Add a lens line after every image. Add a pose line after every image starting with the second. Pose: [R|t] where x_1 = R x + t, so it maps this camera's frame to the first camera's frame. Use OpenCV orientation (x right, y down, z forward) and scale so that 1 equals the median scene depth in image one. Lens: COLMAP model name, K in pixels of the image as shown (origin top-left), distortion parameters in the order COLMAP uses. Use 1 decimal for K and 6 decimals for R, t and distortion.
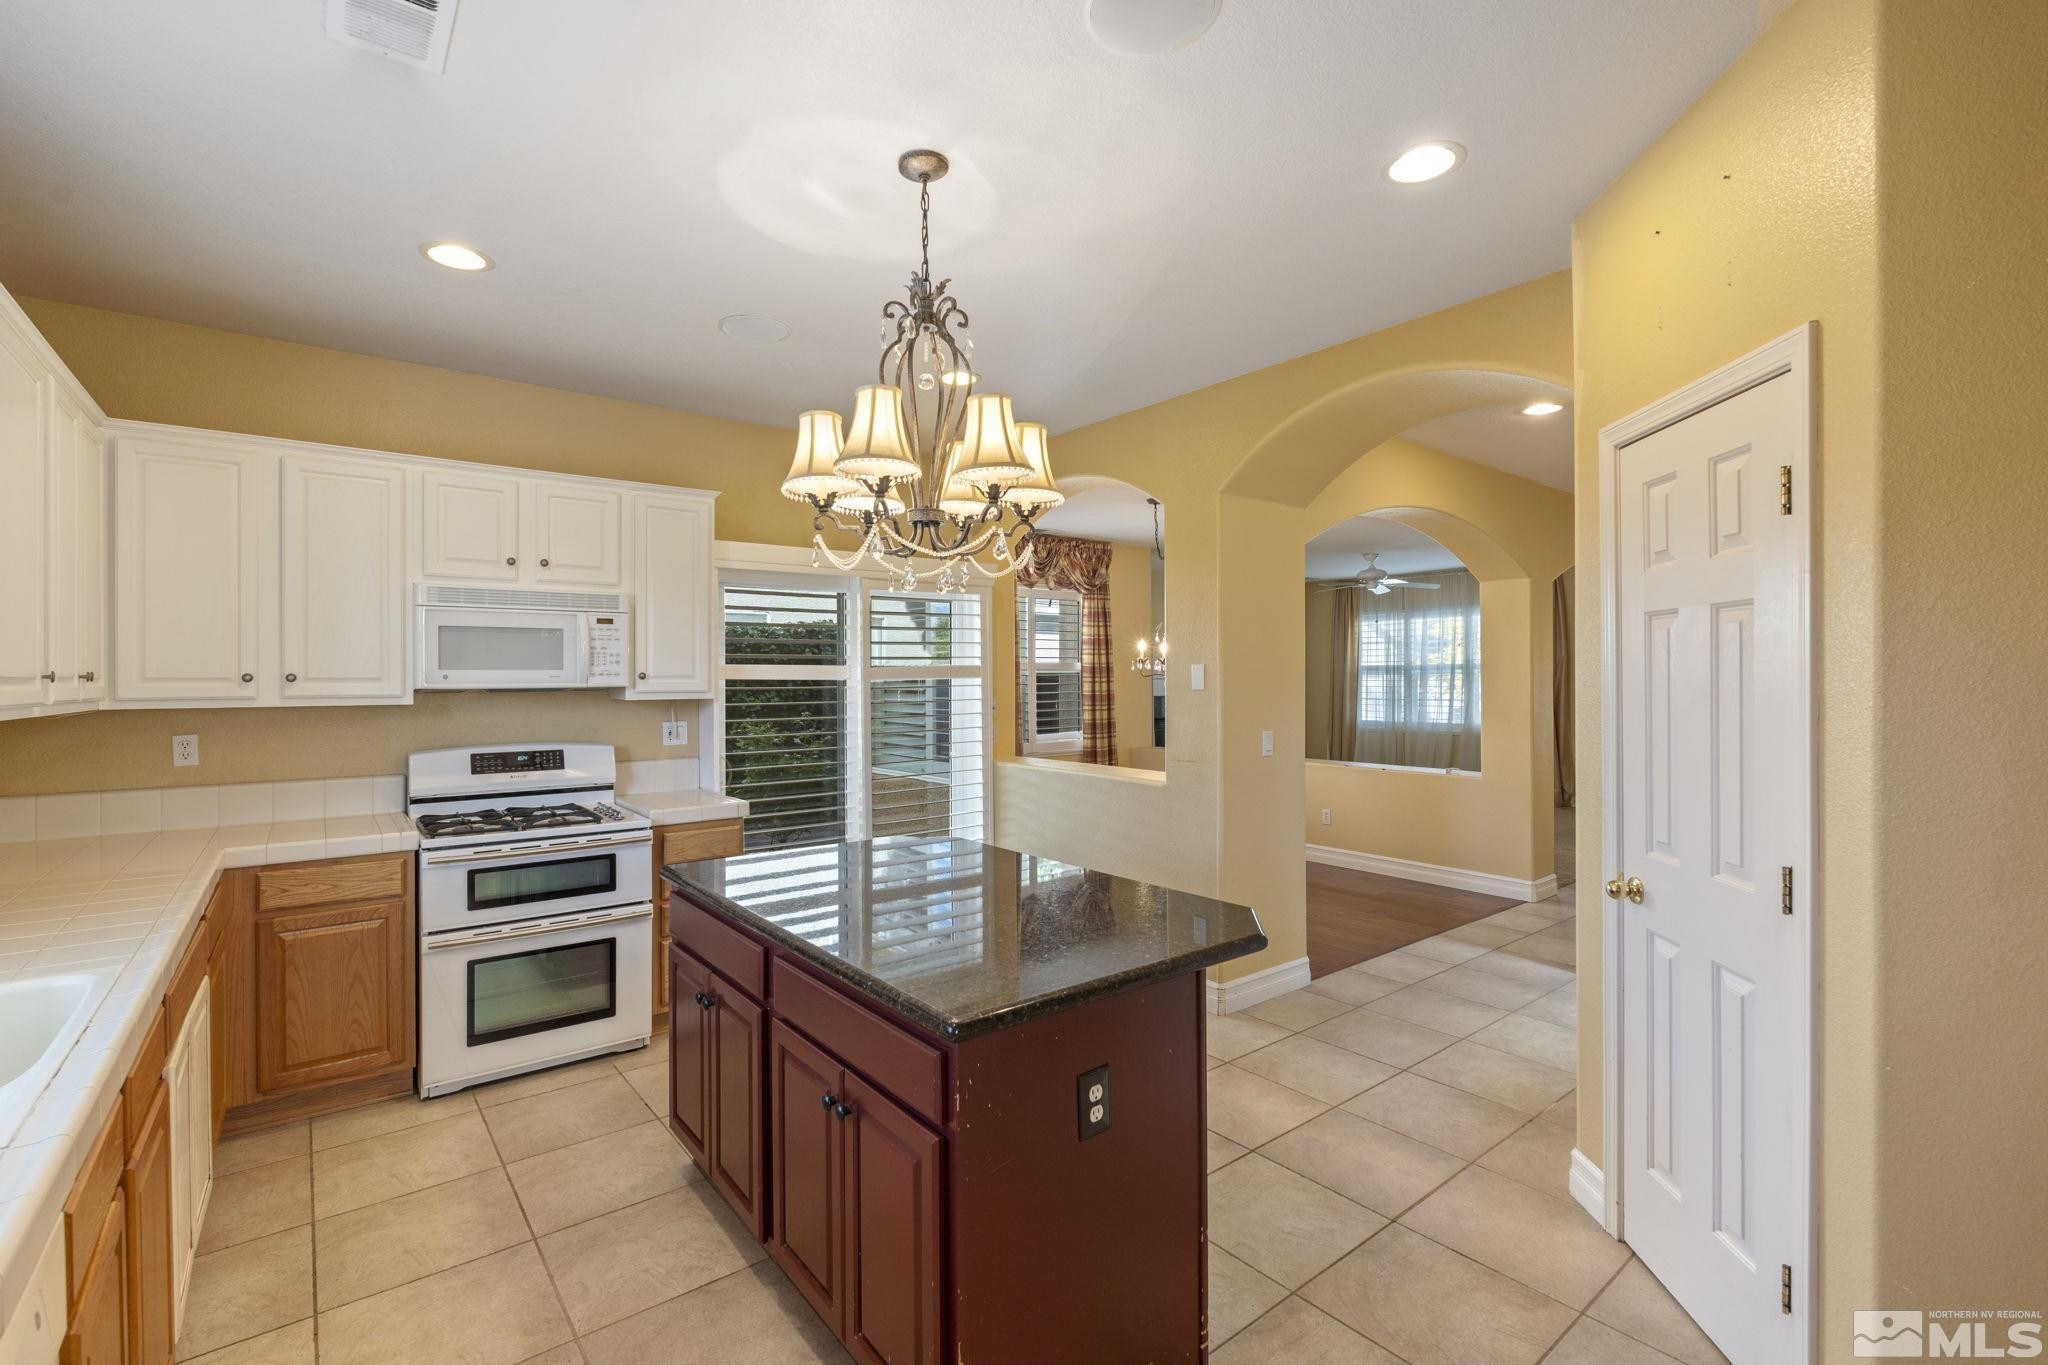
lens RADIAL K [[896.0, 0, 1008.3], [0, 896.0, 676.5], [0, 0, 1]] dist [-0.003289, -0.000127]
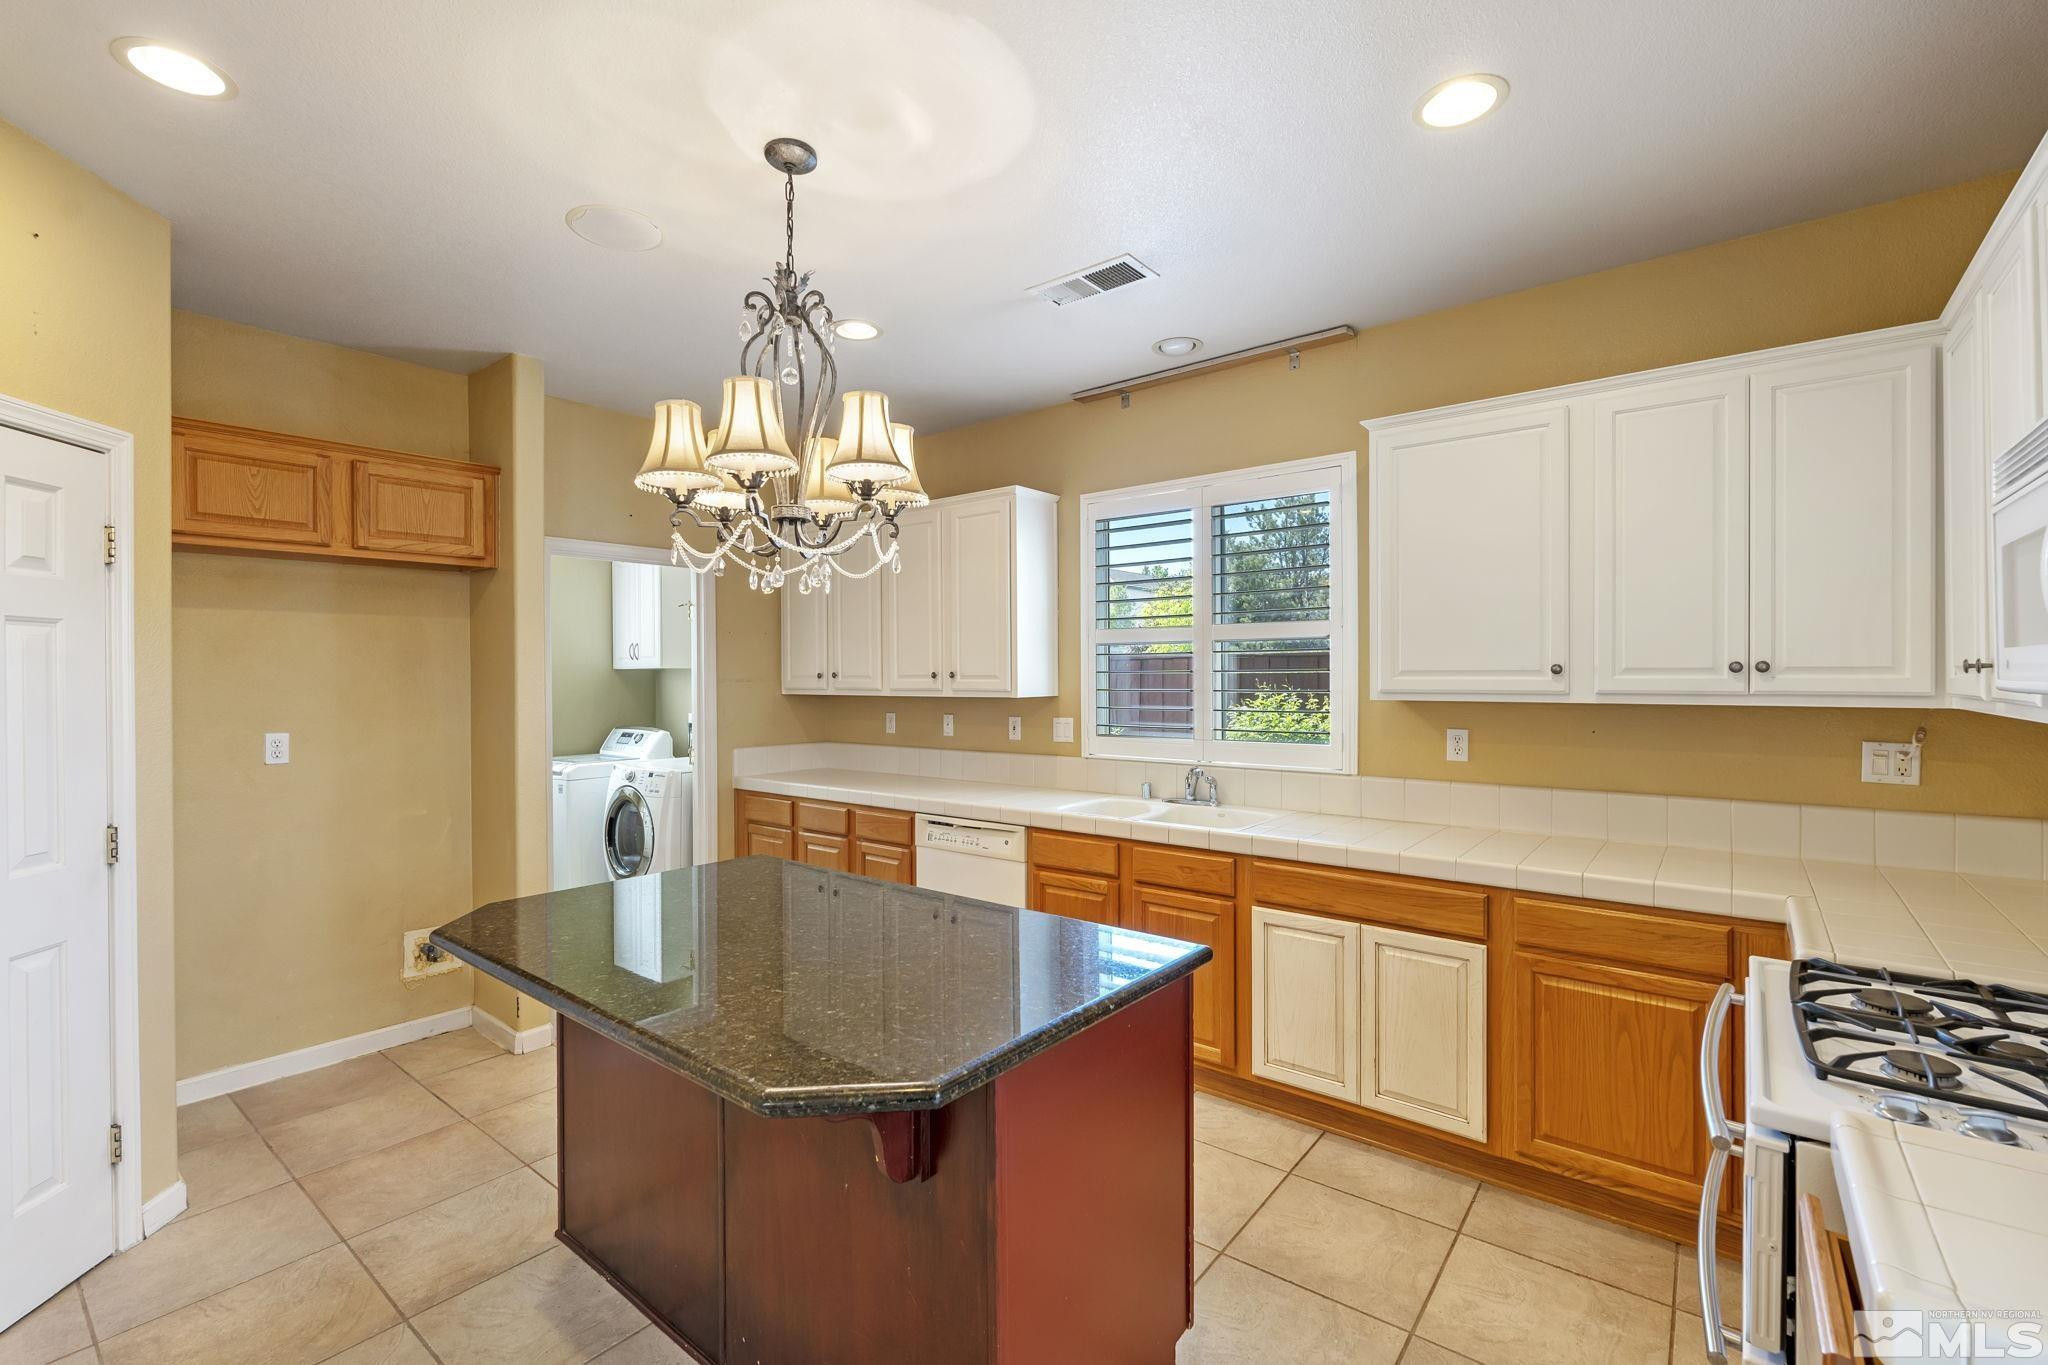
lens RADIAL K [[896.0, 0, 1010.3], [0, 896.0, 673.3], [0, 0, 1]] dist [-0.003289, -0.000127]
pose [[-0.972906, 0.009432, -0.231009, -0.025214], [0.010581, 0.999937, -0.003735, 0.000612], [0.230959, -0.006079, -0.972944, 0.523035]]
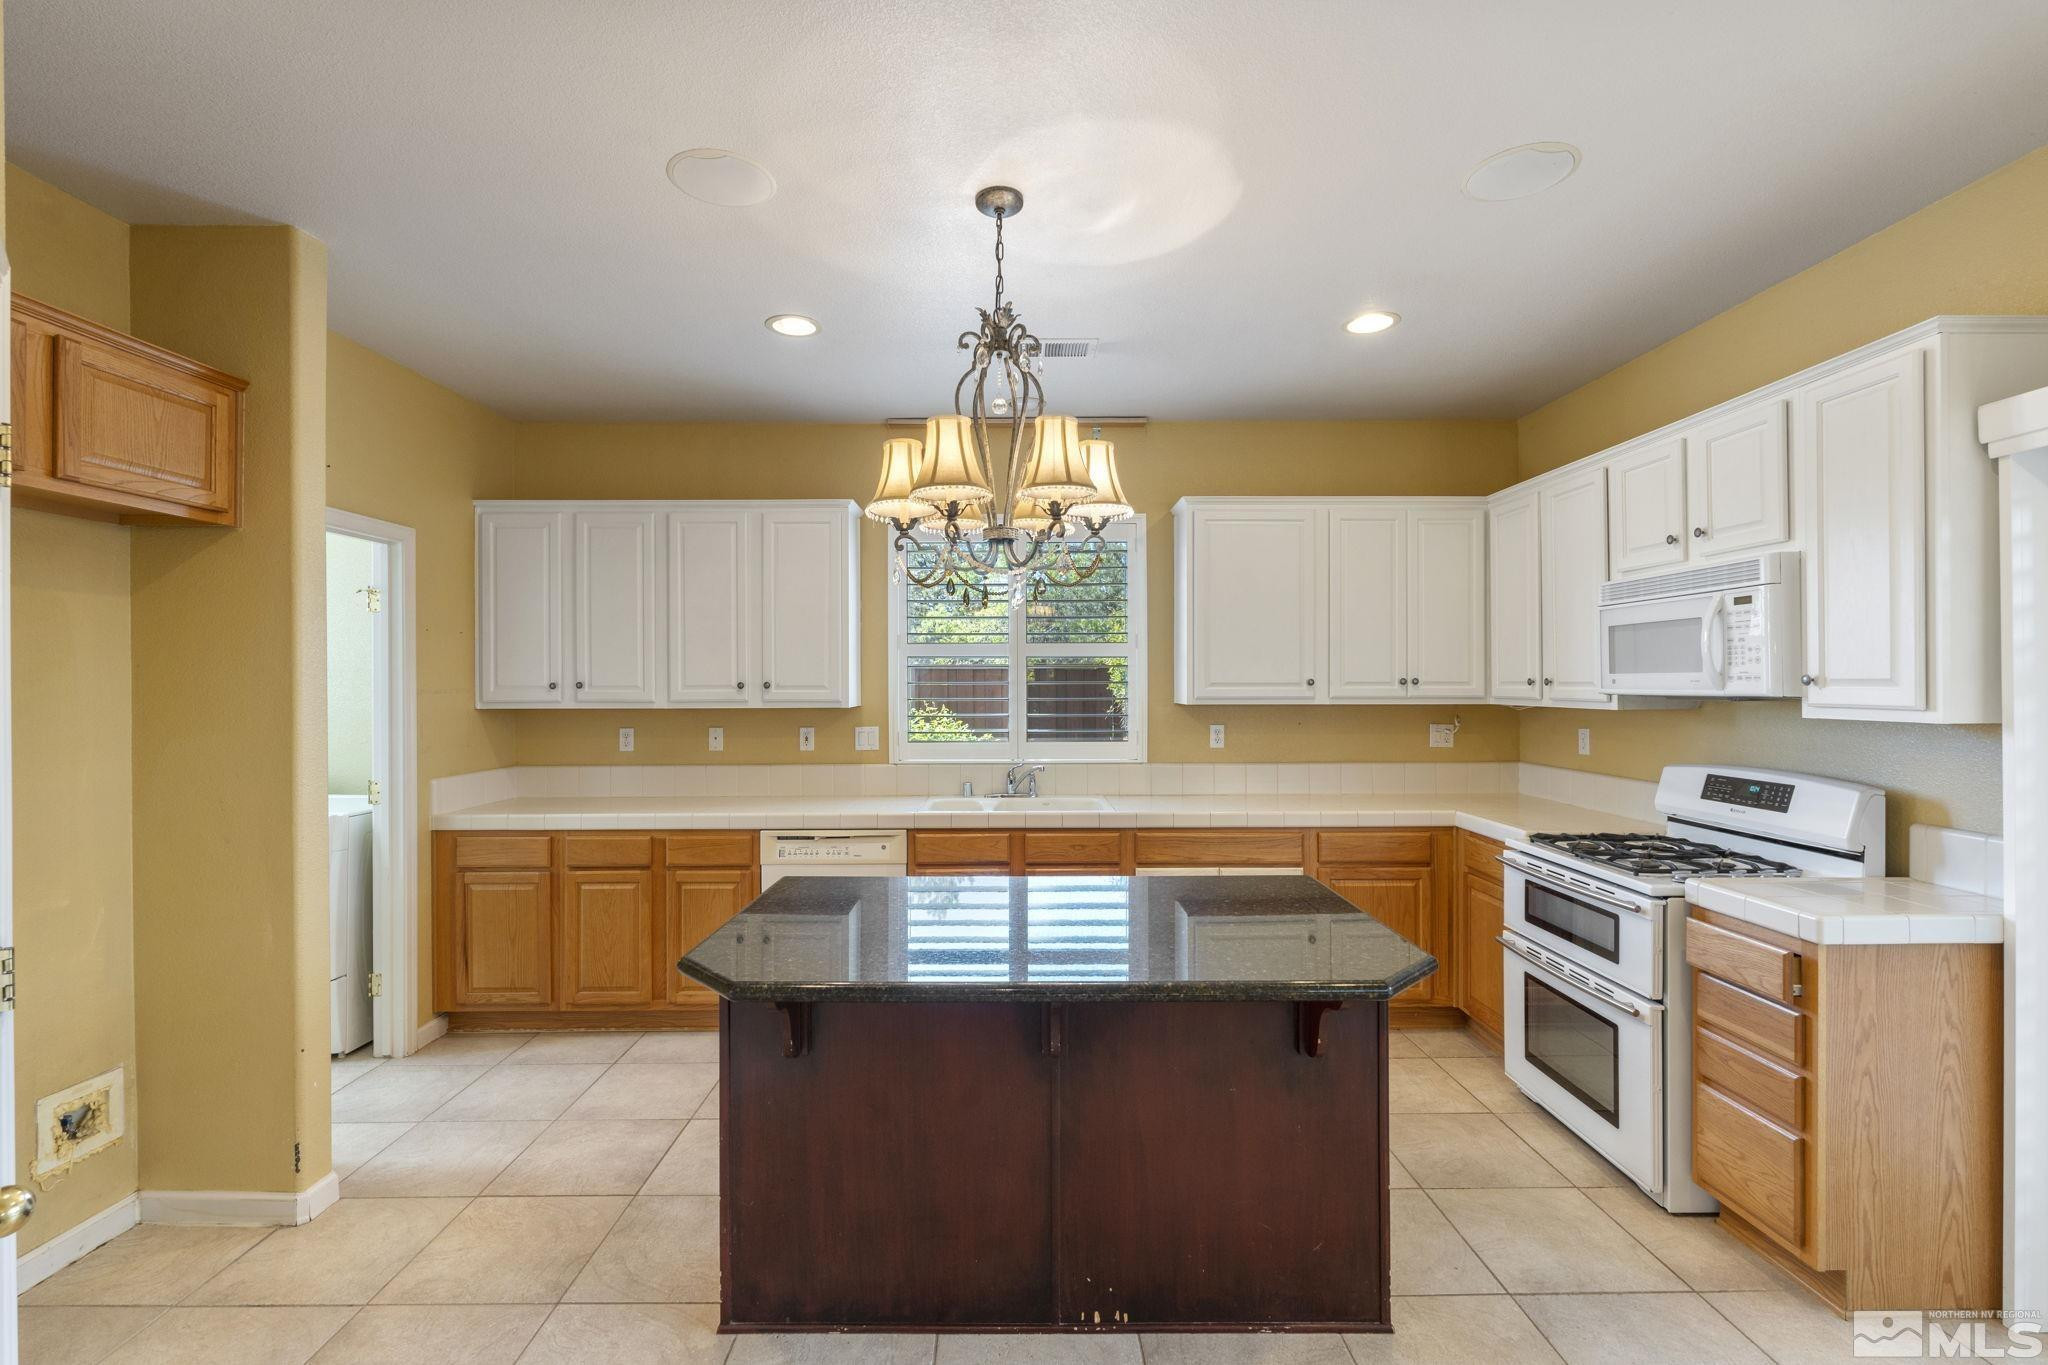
lens RADIAL K [[896.0, 0, 1027.3], [0, 896.0, 681.1], [0, 0, 1]] dist [-0.003289, -0.000127]
pose [[-0.607010, 0.004346, -0.794683, 0.188445], [0.007901, 0.999969, -0.000567, -0.001668], [0.794655, -0.006623, -0.607025, 0.432346]]
